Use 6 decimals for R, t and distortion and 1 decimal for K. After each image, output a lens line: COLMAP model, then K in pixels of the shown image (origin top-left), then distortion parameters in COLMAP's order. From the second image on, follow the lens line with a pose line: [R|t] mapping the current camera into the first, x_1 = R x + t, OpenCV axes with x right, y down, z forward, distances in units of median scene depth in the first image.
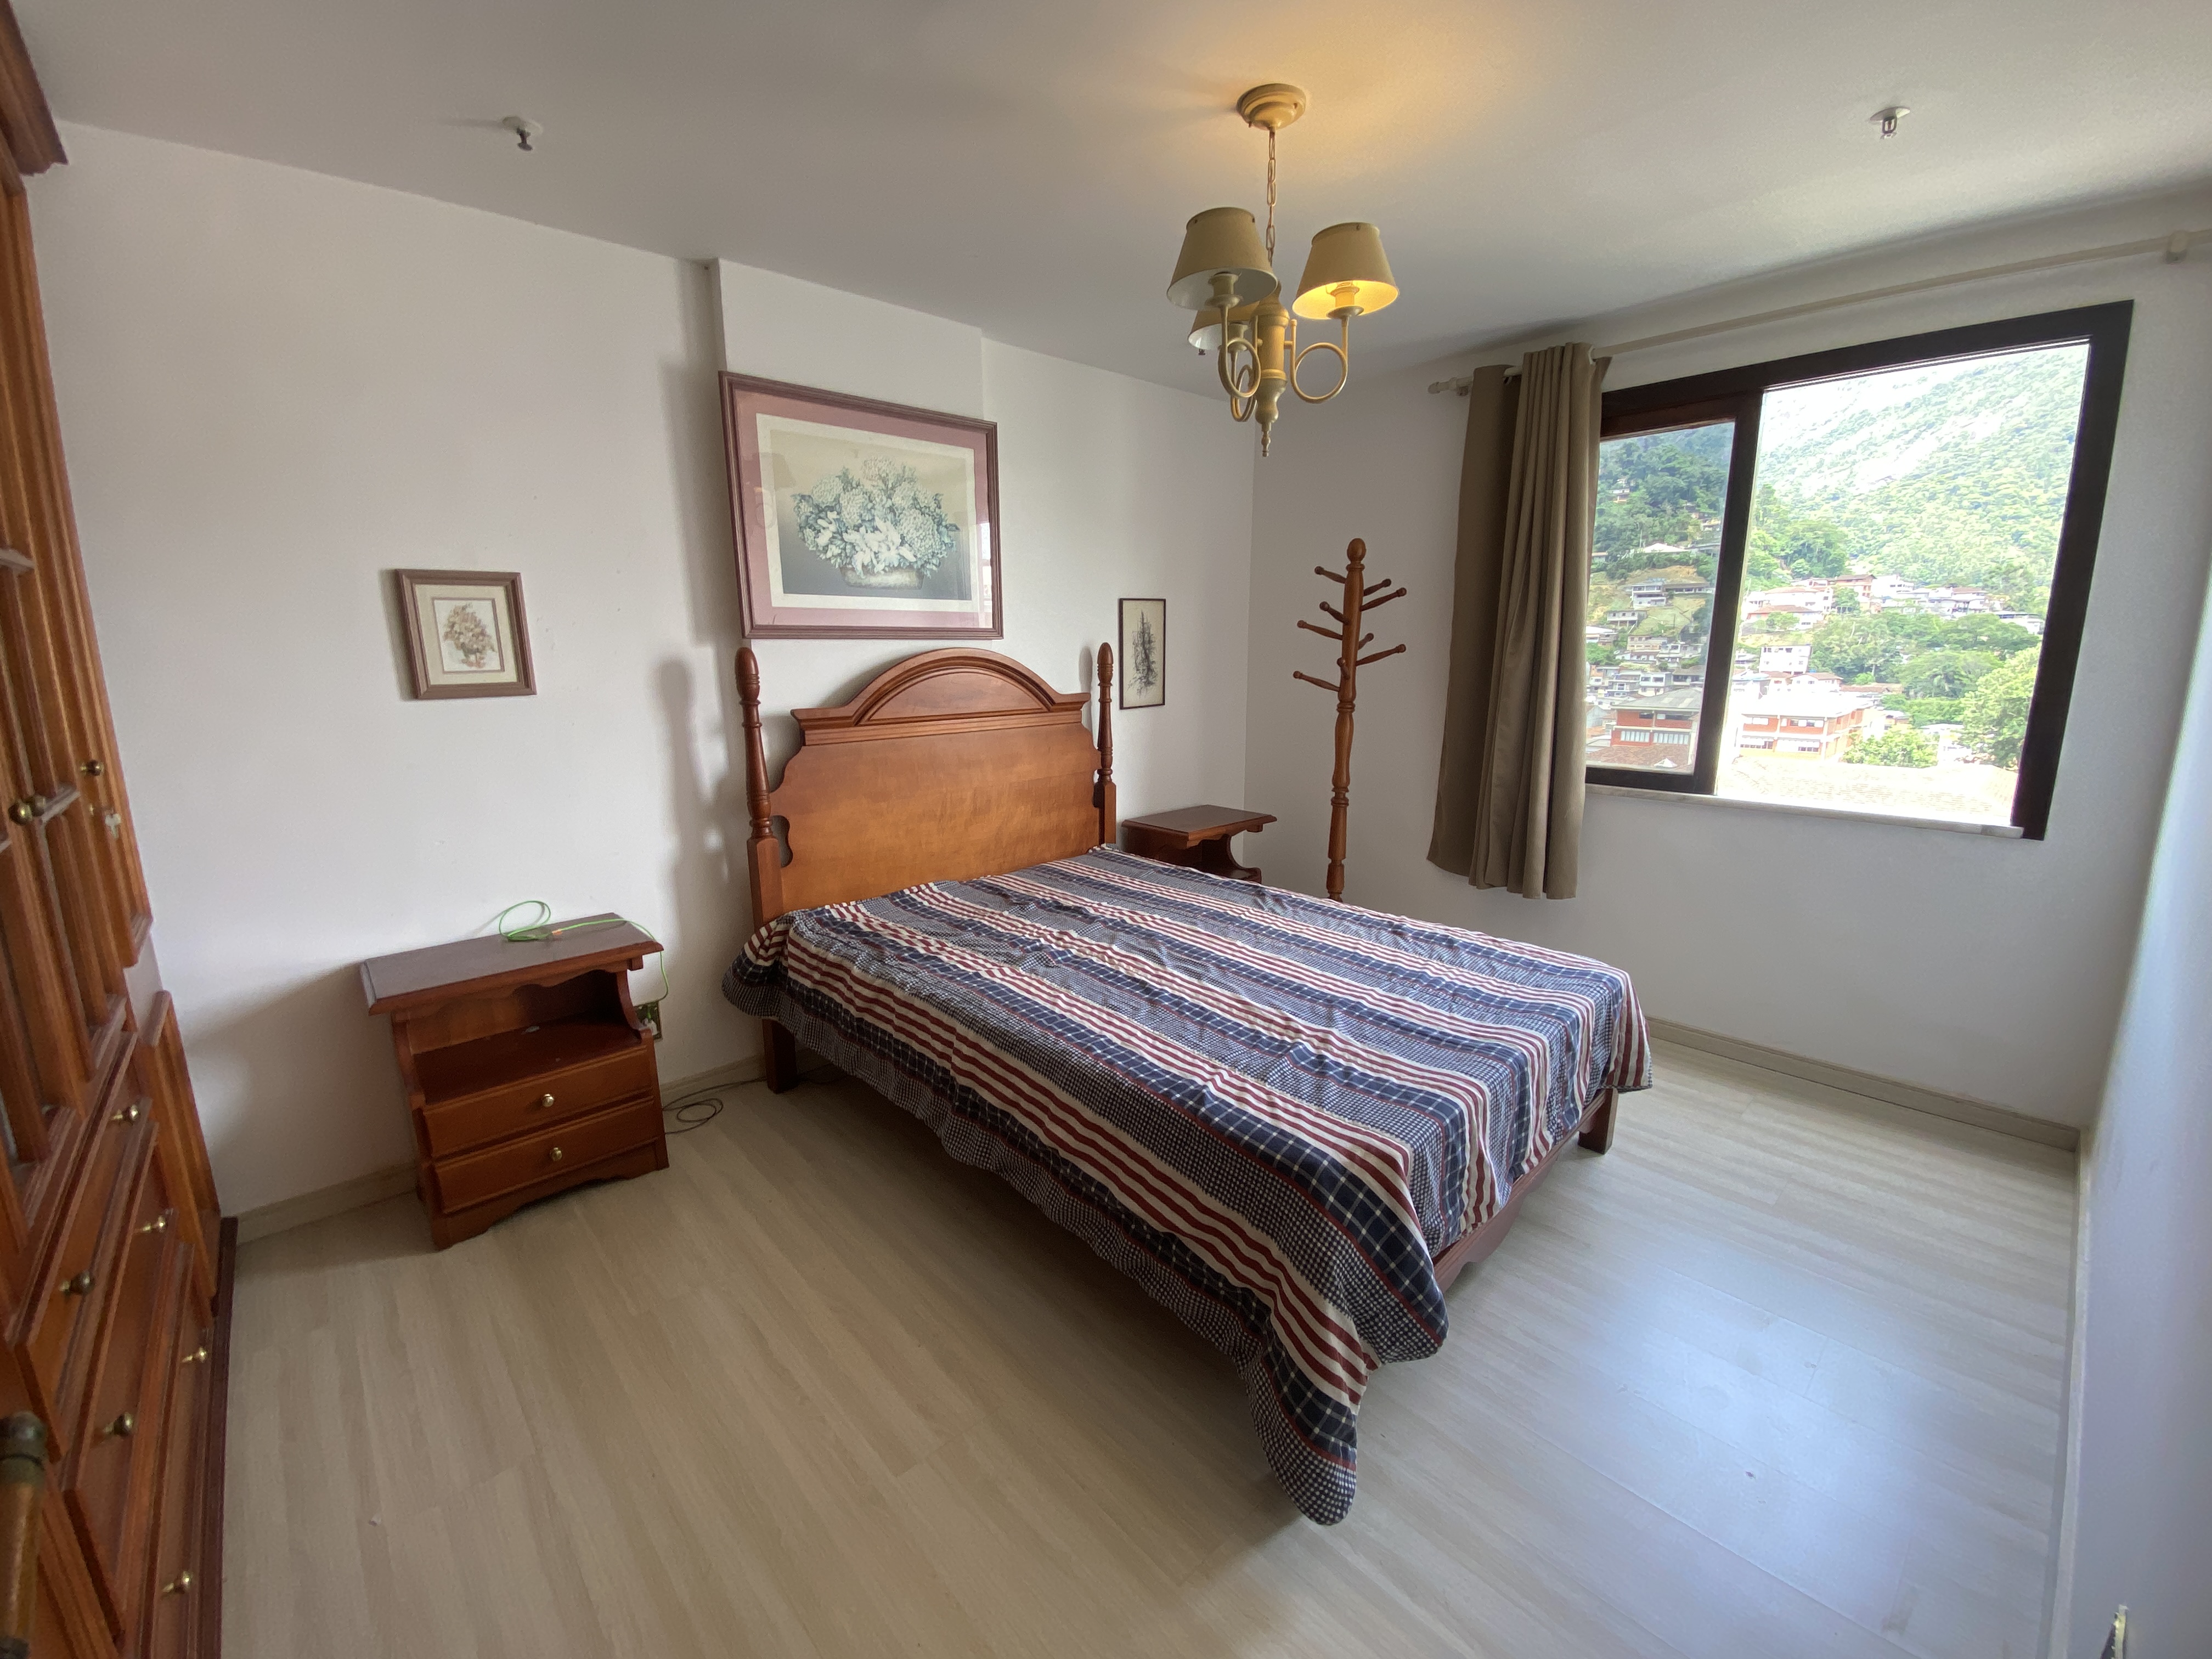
lens RADIAL K [[889.9, 0, 1103.0], [0, 889.9, 822.7], [0, 0, 1]] dist [0.041404, -0.033495]
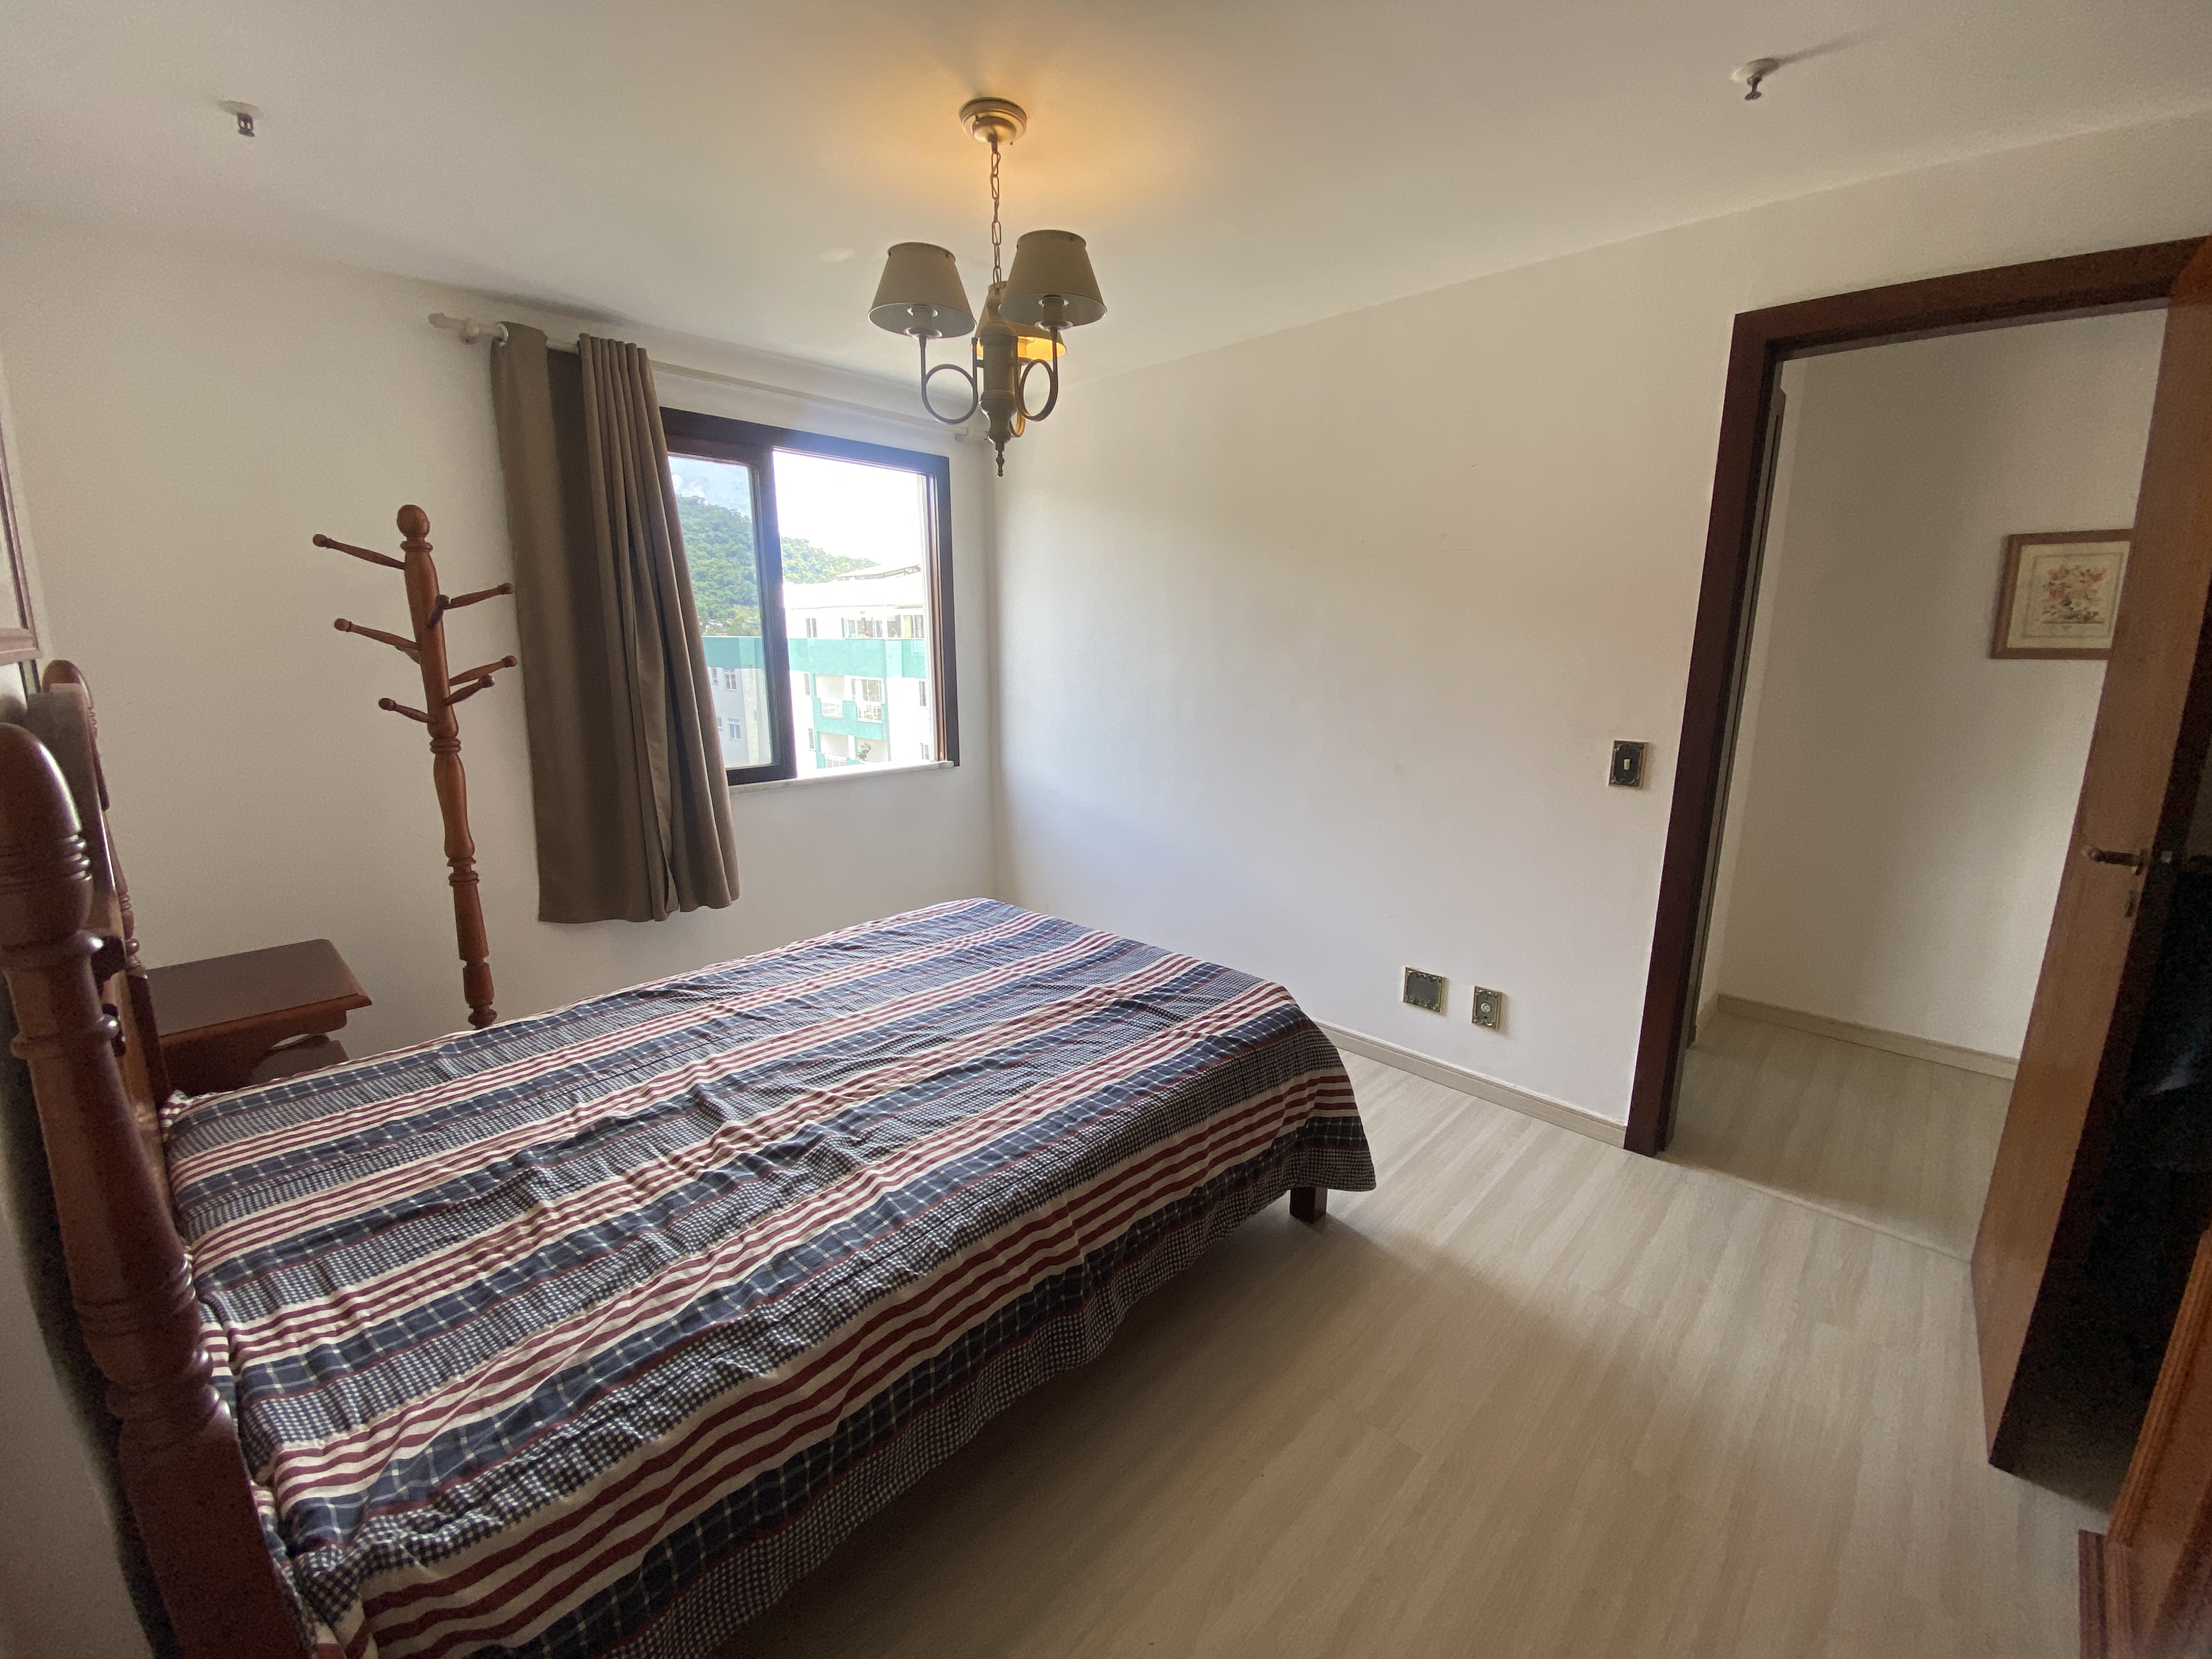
lens RADIAL K [[889.9, 0, 1103.0], [0, 889.9, 822.7], [0, 0, 1]] dist [0.041404, -0.033495]
pose [[-0.061987, -0.199977, 0.977838, -0.604181], [0.194872, 0.958441, 0.208363, -0.155489], [-0.978868, 0.203469, -0.020441, 0.682215]]
